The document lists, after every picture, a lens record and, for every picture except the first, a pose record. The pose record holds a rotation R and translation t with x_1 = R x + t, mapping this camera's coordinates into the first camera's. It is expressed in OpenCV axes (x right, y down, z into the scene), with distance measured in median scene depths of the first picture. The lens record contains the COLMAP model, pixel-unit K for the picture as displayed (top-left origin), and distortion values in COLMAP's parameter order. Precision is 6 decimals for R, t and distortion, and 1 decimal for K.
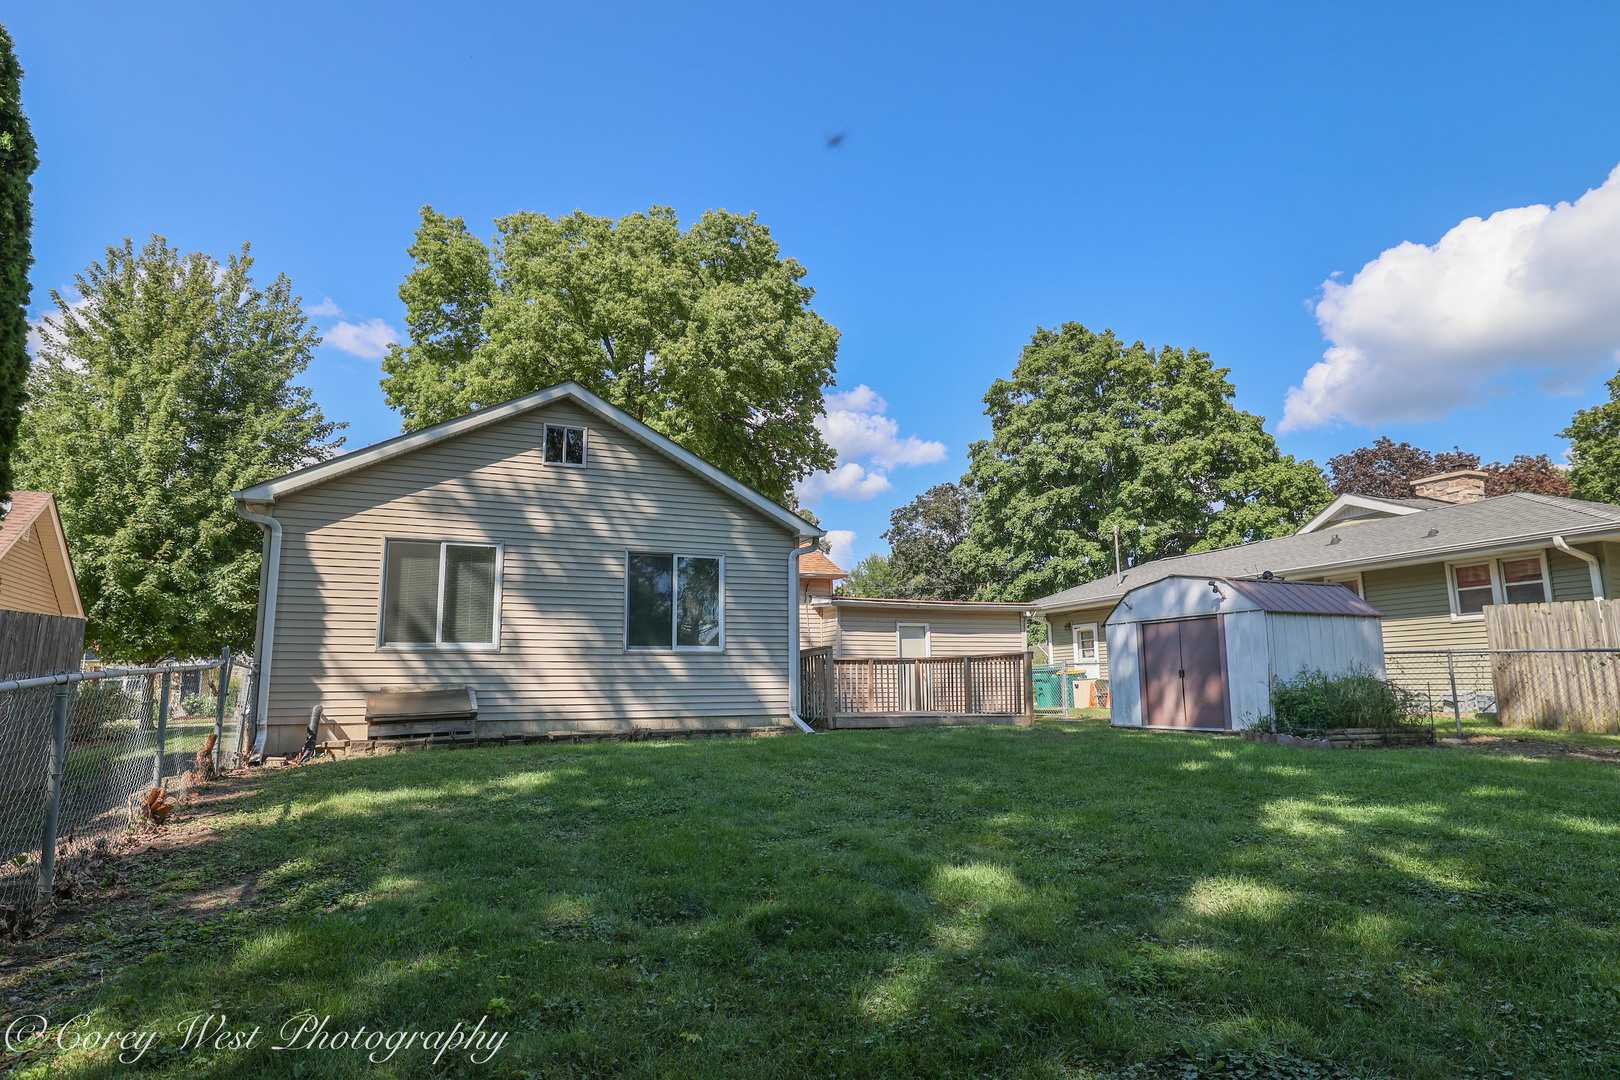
lens RADIAL K [[898.6, 0, 827.4], [0, 898.6, 542.3], [0, 0, 1]] dist [-0.004374, -0.000415]
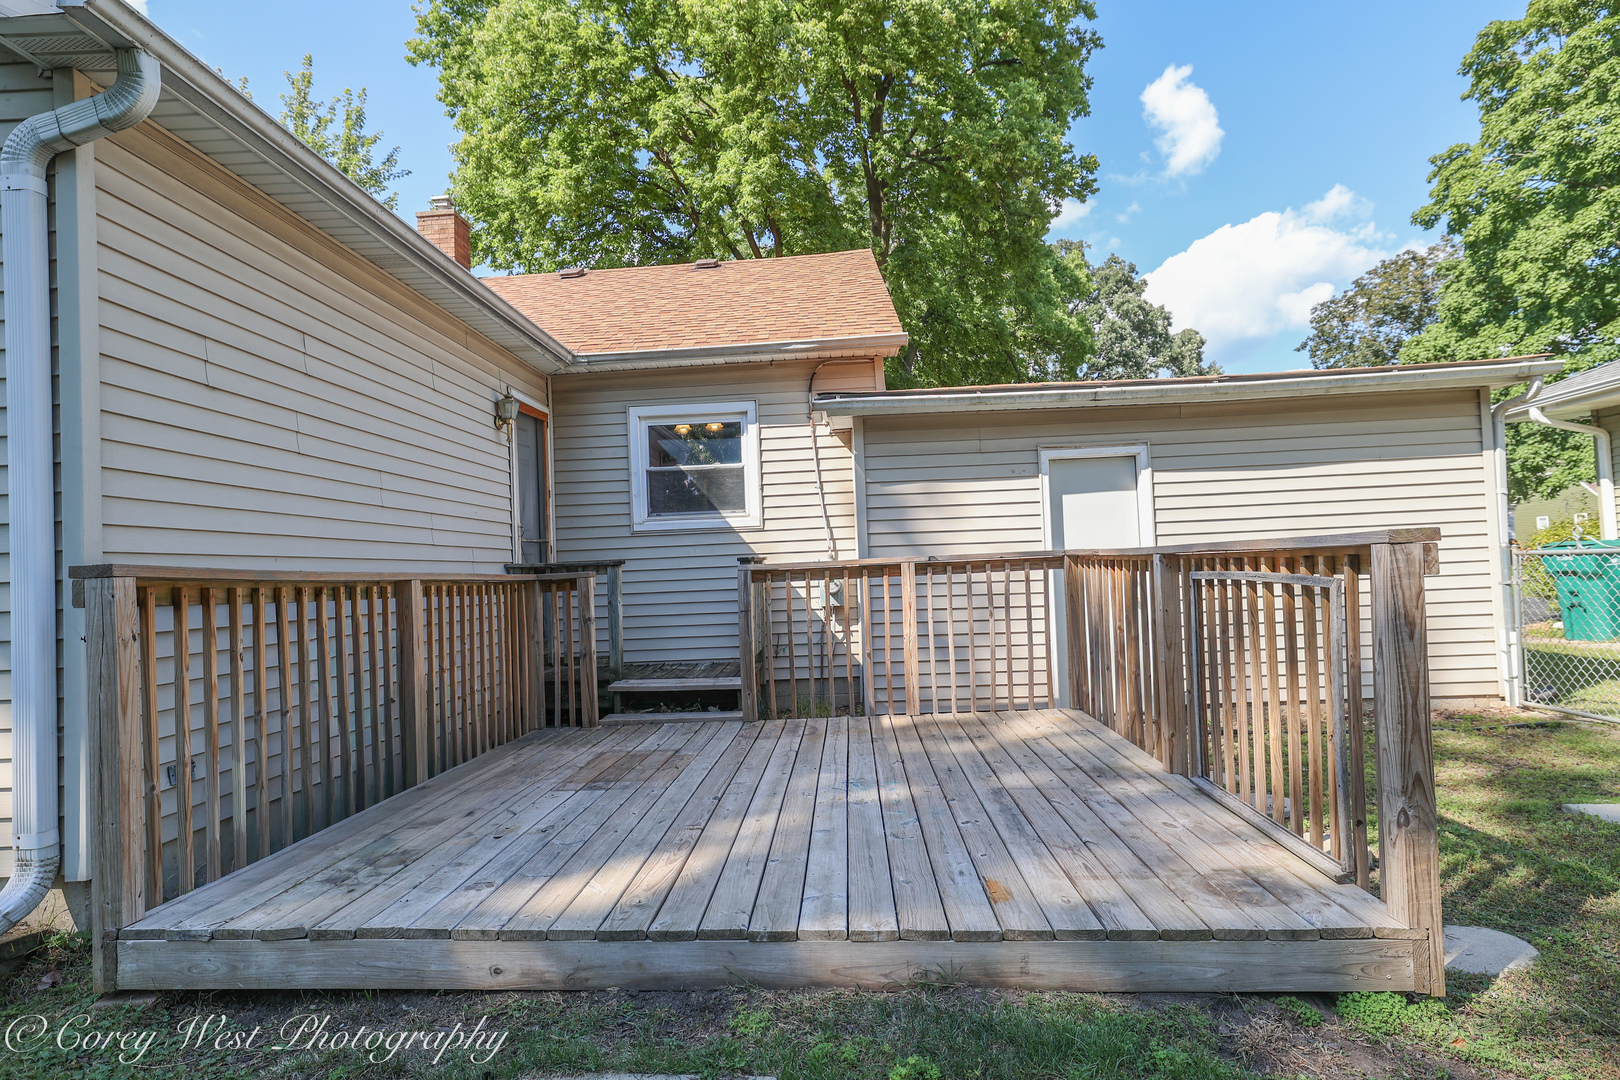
lens RADIAL K [[921.0, 0, 789.5], [0, 921.0, 548.4], [0, 0, 1]] dist [-0.034896, 0.034956]
pose [[0.881493, -0.035544, -0.470857, 0.118443], [0.105319, 0.986843, 0.122673, 0.053987], [0.460302, -0.157726, 0.873639, 0.469257]]
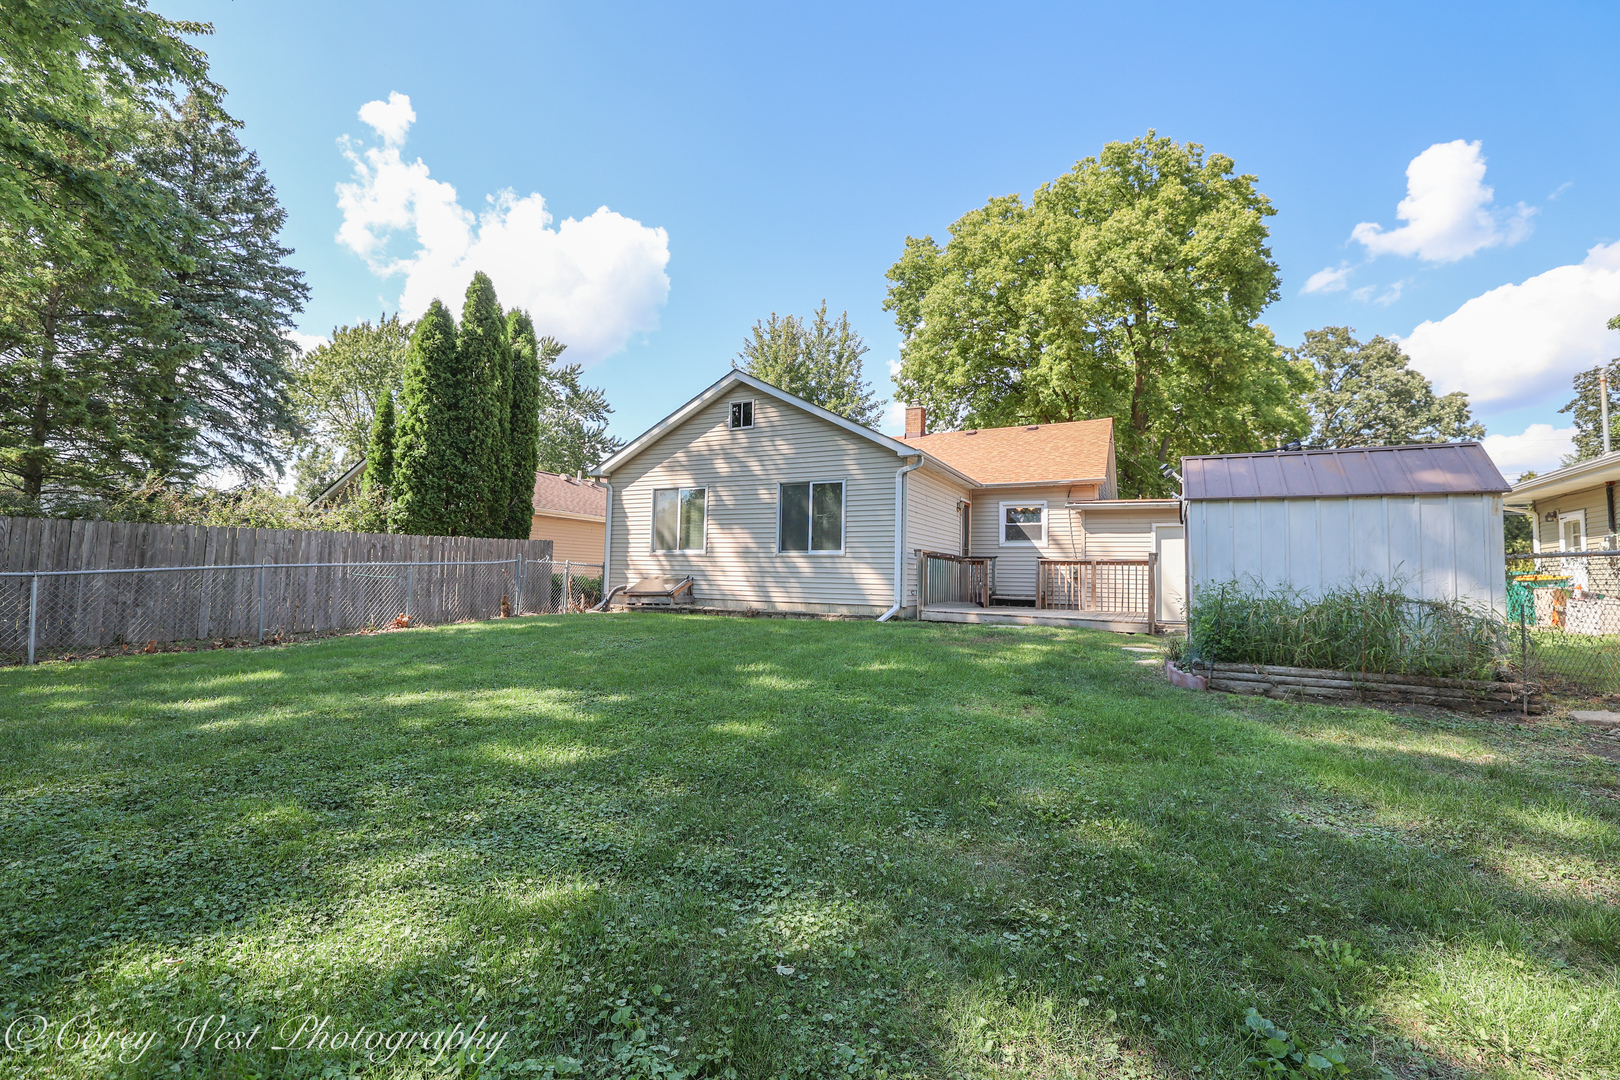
lens RADIAL K [[705.5, 0, 807.8], [0, 705.5, 523.3], [0, 0, 1]] dist [-0.027137, 0.000112]
pose [[0.631602, -0.036237, -0.774445, 0.321924], [0.099089, 0.994488, 0.034279, 0.019303], [0.768934, -0.098389, 0.631712, 0.168075]]
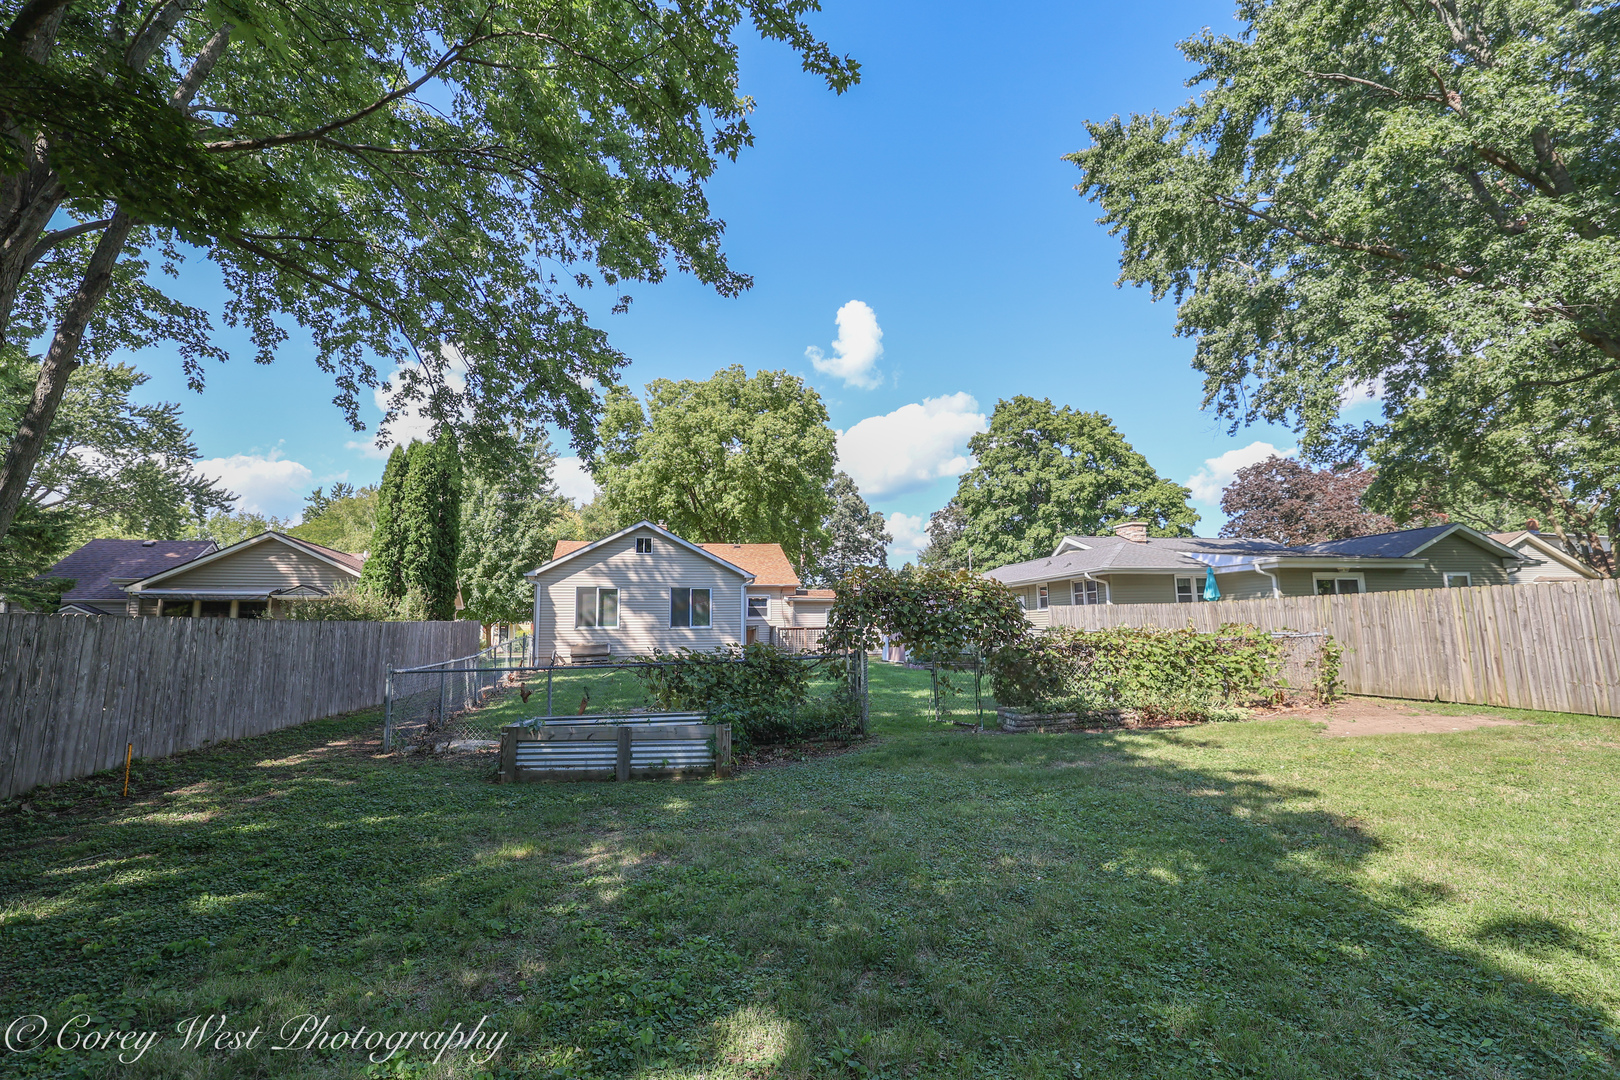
lens RADIAL K [[679.4, 0, 807.1], [0, 679.4, 534.1], [0, 0, 1]] dist [-0.000841, 0.000452]
pose [[0.980858, -0.026927, -0.192851, 0.248498], [0.030827, 0.999376, 0.017252, -0.076757], [0.192267, -0.022866, 0.981076, -0.364313]]
